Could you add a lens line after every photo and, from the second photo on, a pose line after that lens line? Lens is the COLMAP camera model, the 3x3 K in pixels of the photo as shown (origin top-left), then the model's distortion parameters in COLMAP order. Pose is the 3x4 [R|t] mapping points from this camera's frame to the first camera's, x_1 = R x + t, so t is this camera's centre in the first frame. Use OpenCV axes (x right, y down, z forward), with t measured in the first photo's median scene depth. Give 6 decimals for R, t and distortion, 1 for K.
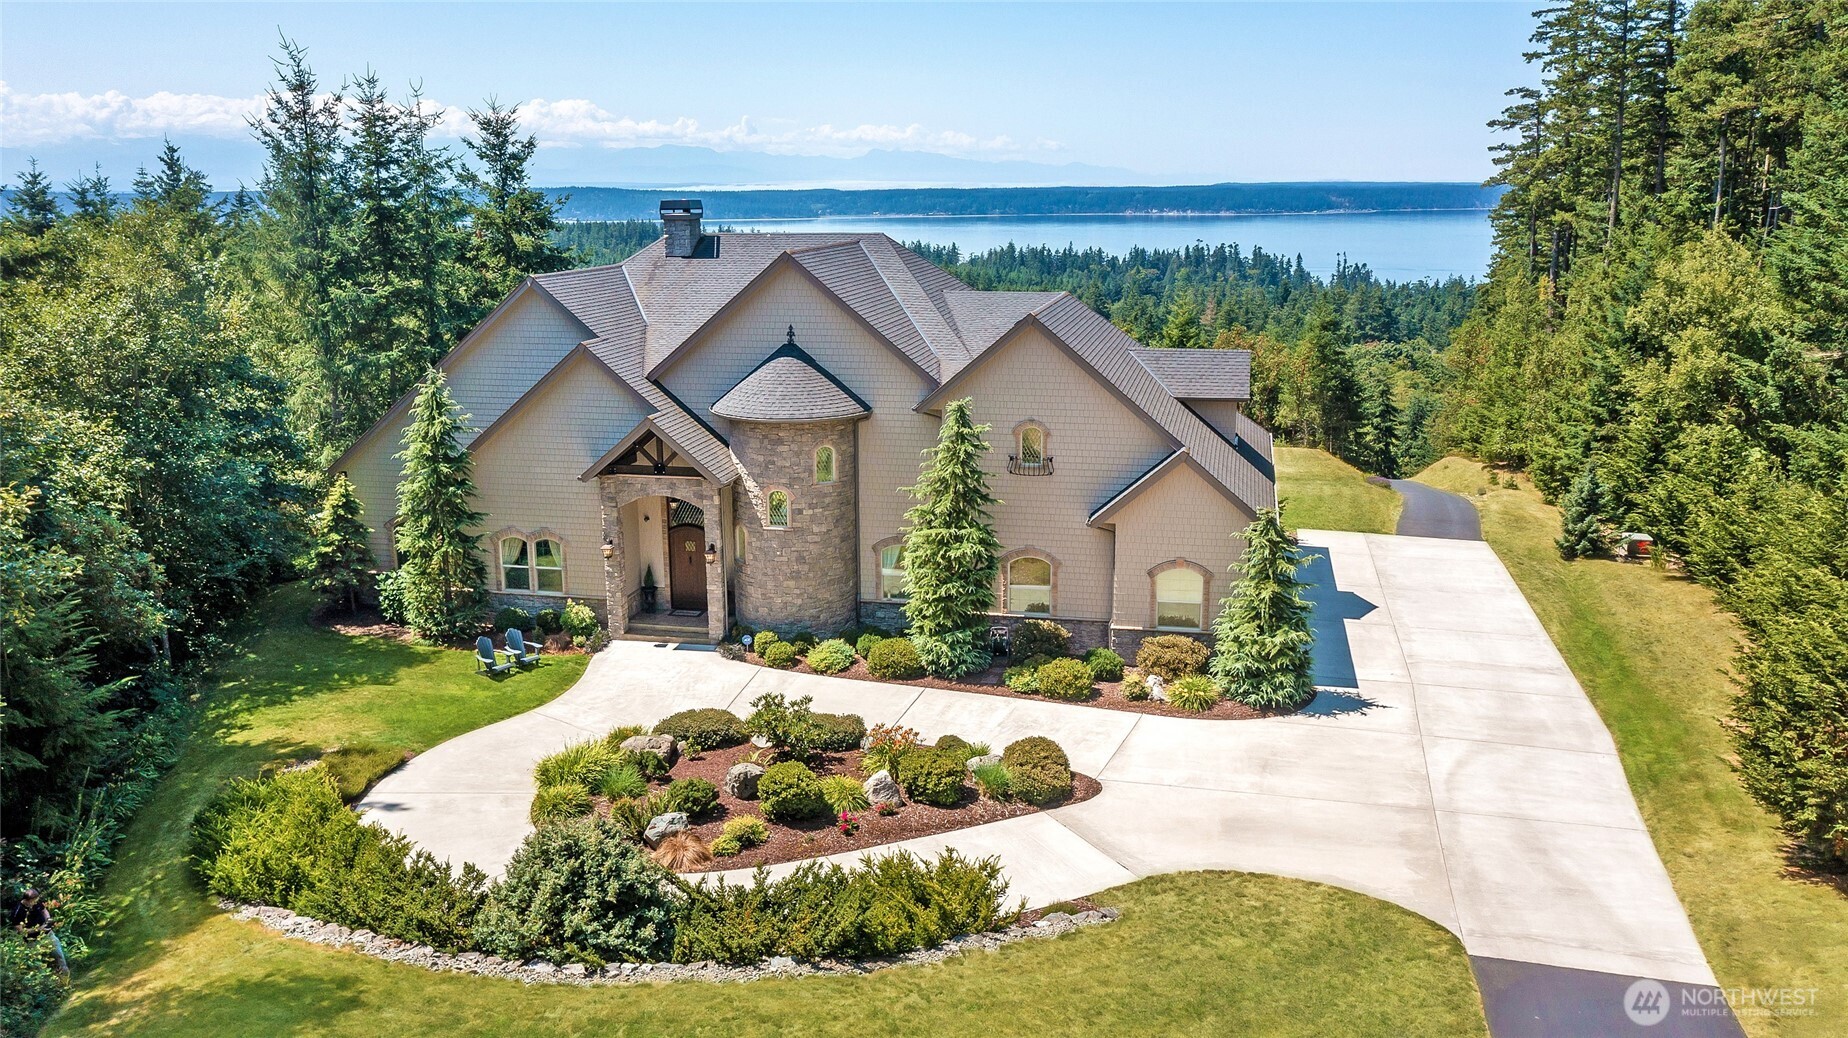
lens RADIAL K [[1471.3, 0, 924.0], [0, 1471.3, 519.0], [0, 0, 1]] dist [-0.017009, -0.004665]
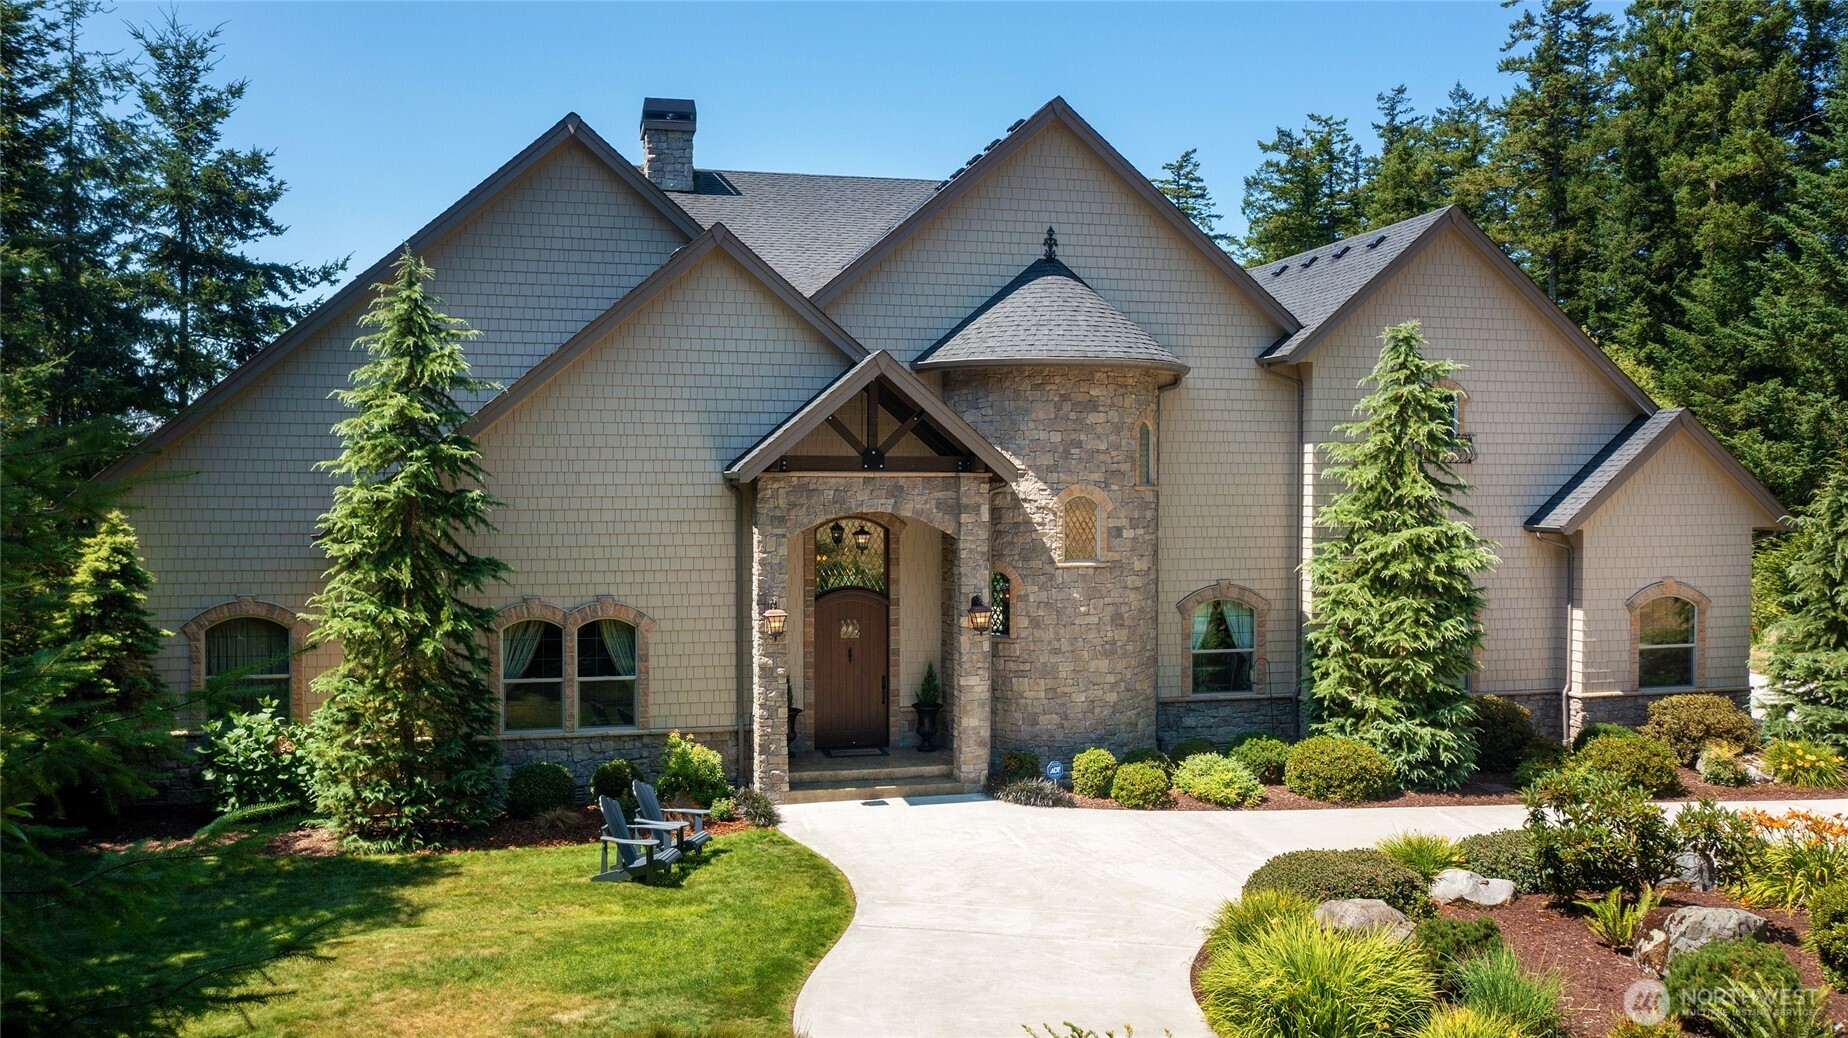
lens RADIAL K [[1471.3, 0, 924.0], [0, 1471.3, 519.0], [0, 0, 1]] dist [-0.017009, -0.004665]
pose [[0.902013, -0.005495, 0.431673, -0.391267], [0.090801, 0.979966, -0.177261, 0.082526], [-0.422051, 0.199088, 0.884441, 0.523096]]
